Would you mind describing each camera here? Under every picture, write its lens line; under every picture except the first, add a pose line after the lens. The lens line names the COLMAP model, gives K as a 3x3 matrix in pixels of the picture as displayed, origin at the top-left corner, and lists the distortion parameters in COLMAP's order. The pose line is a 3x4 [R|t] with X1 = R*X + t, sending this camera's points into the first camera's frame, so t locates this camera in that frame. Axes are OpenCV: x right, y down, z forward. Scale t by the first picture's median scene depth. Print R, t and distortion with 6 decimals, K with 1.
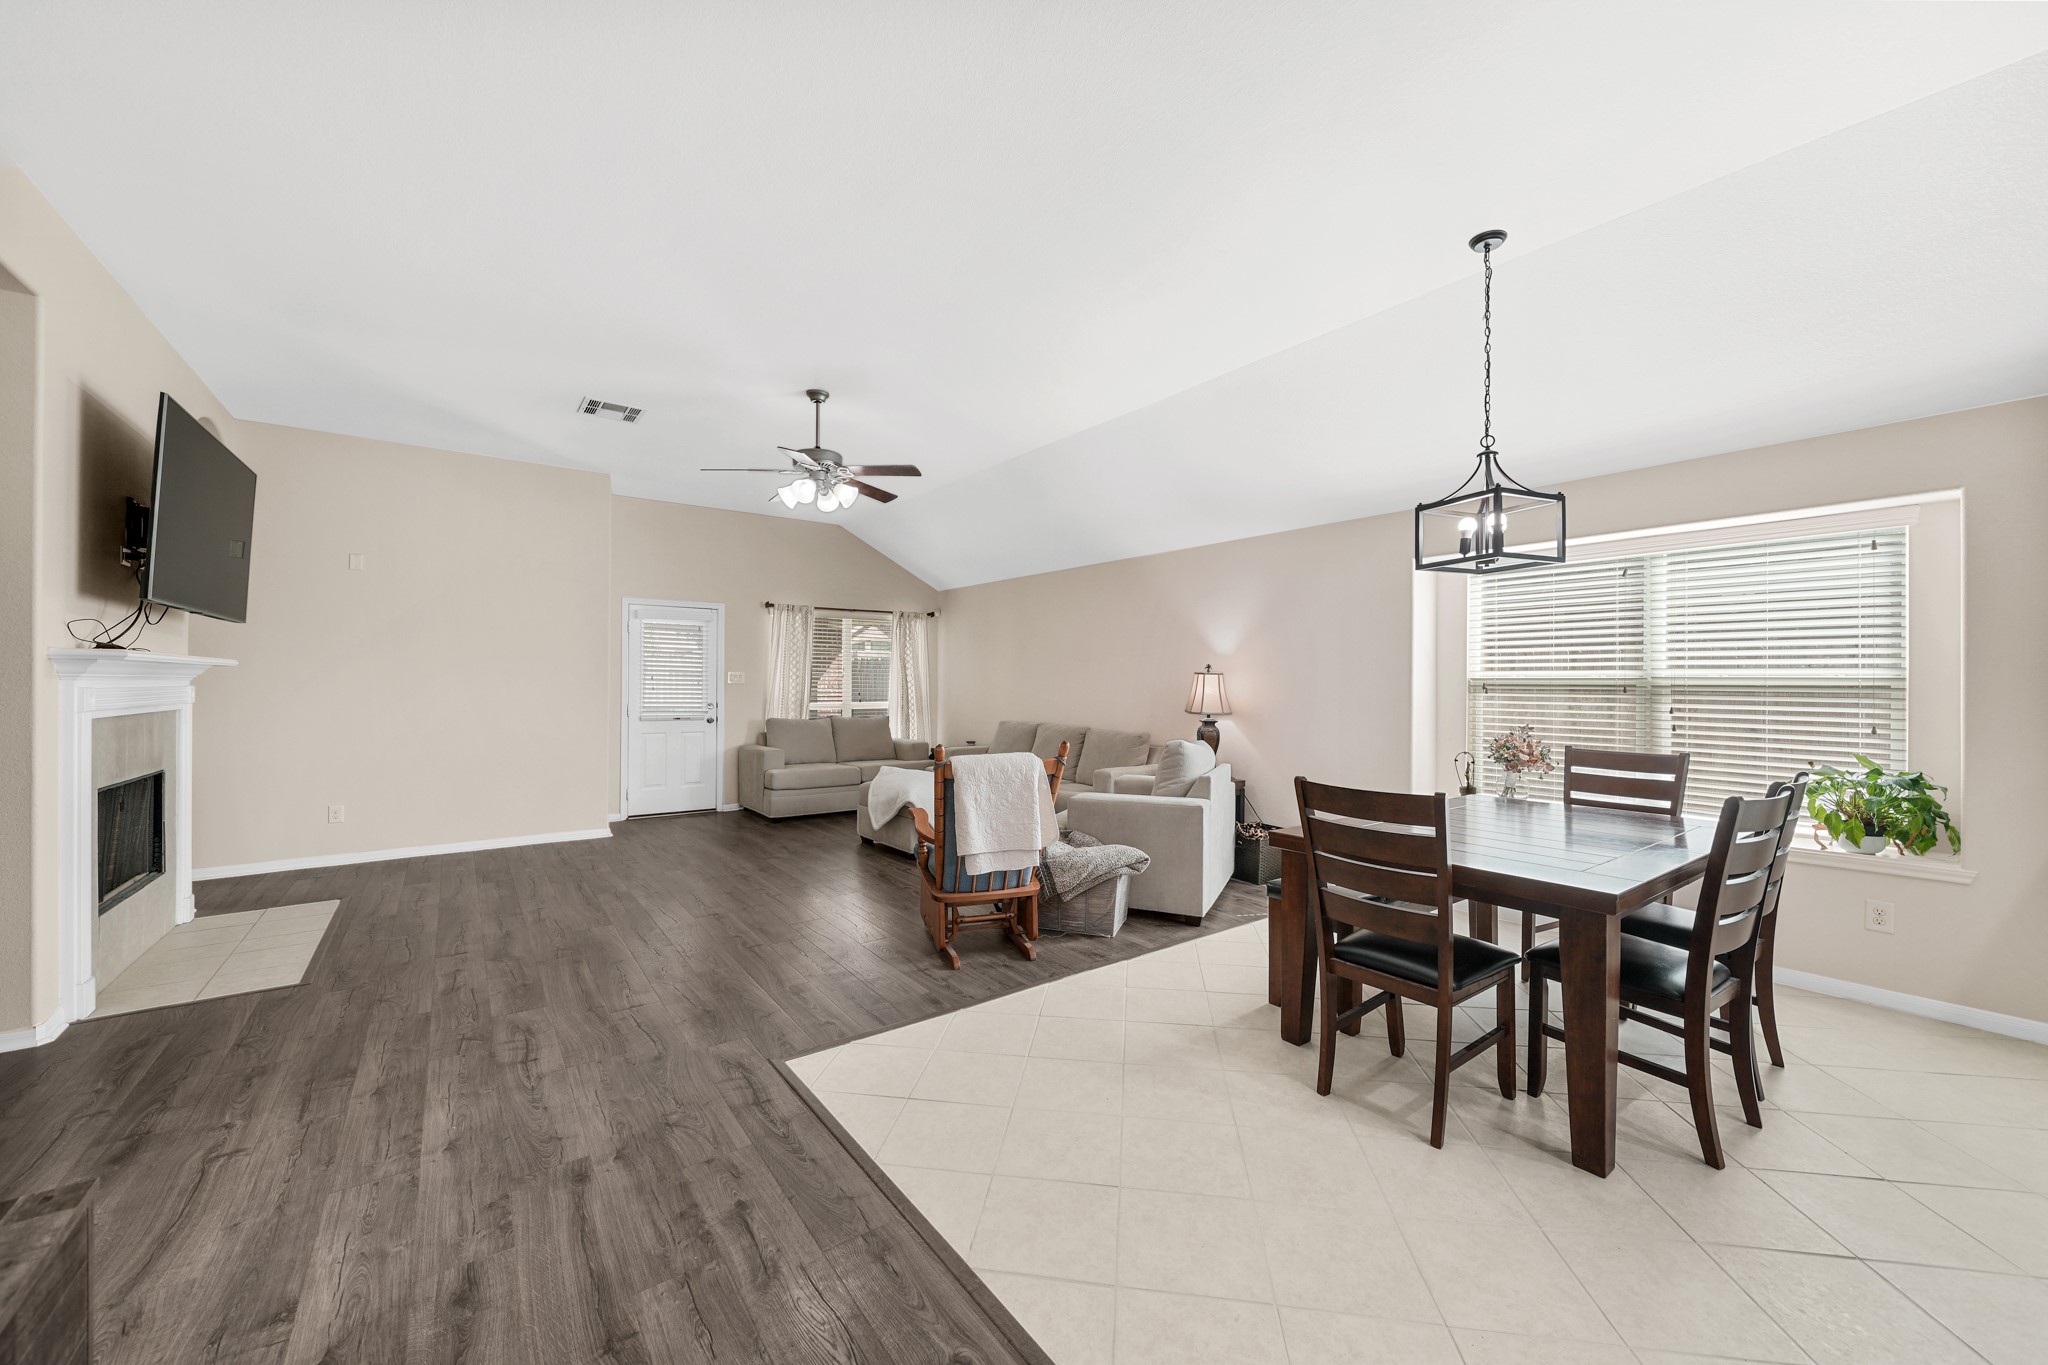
lens RADIAL K [[768.9, 0, 1021.2], [0, 768.9, 683.2], [0, 0, 1]] dist [-0.002571, -0.000041]
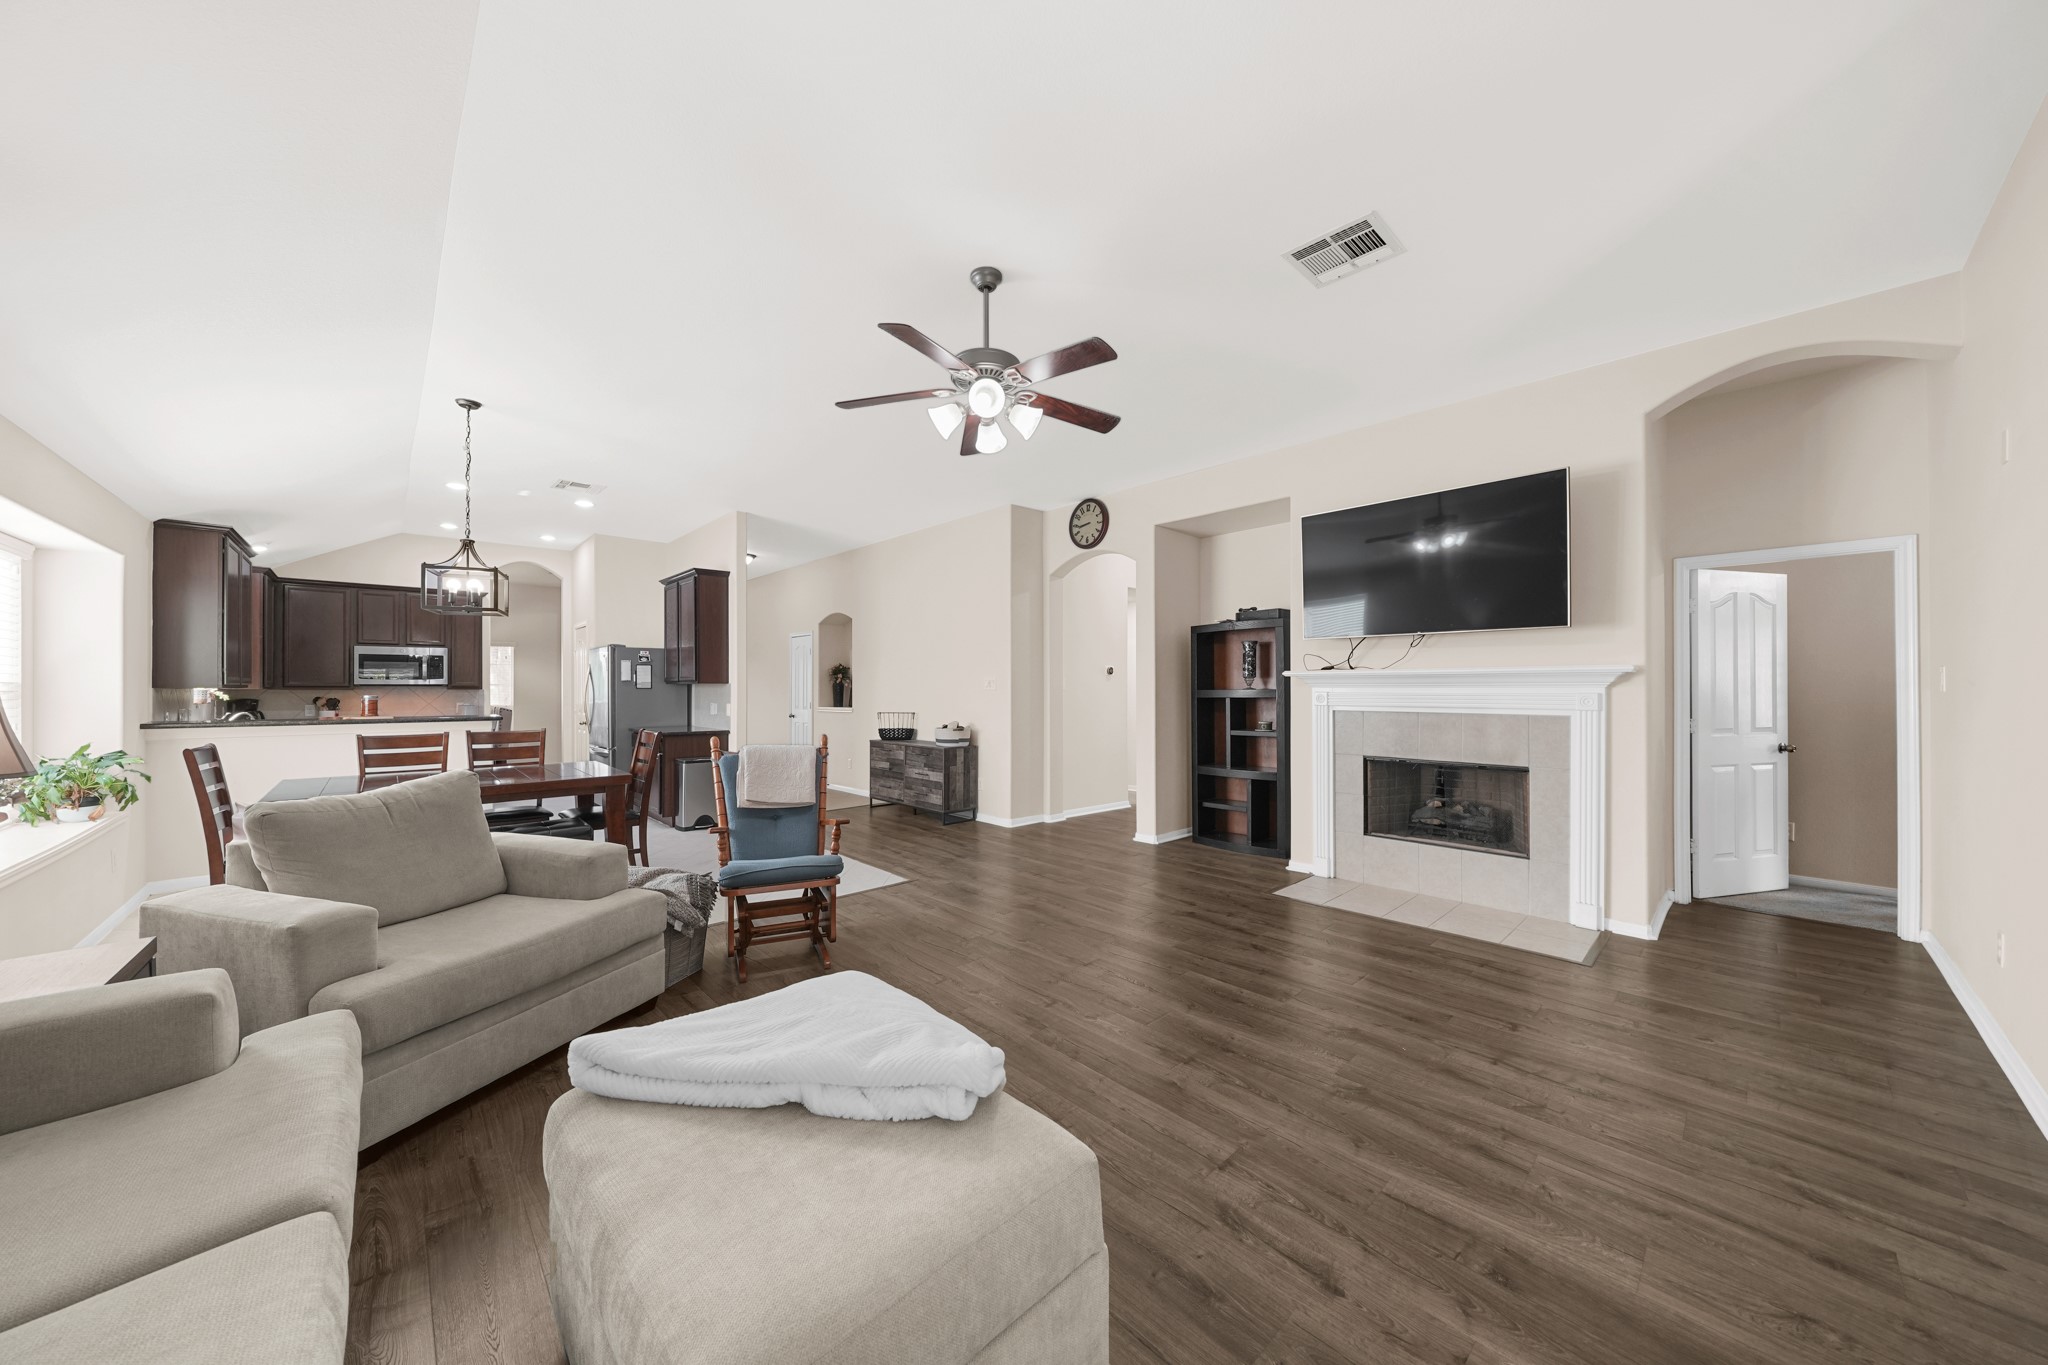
lens RADIAL K [[692.0, 0, 1021.0], [0, 692.0, 682.0], [0, 0, 1]] dist [-0.003106, 0.000211]
pose [[-0.993469, -0.003178, -0.114058, -0.261014], [-0.002229, 0.999962, -0.008452, -0.001515], [0.114080, -0.008142, -0.993438, 1.888158]]
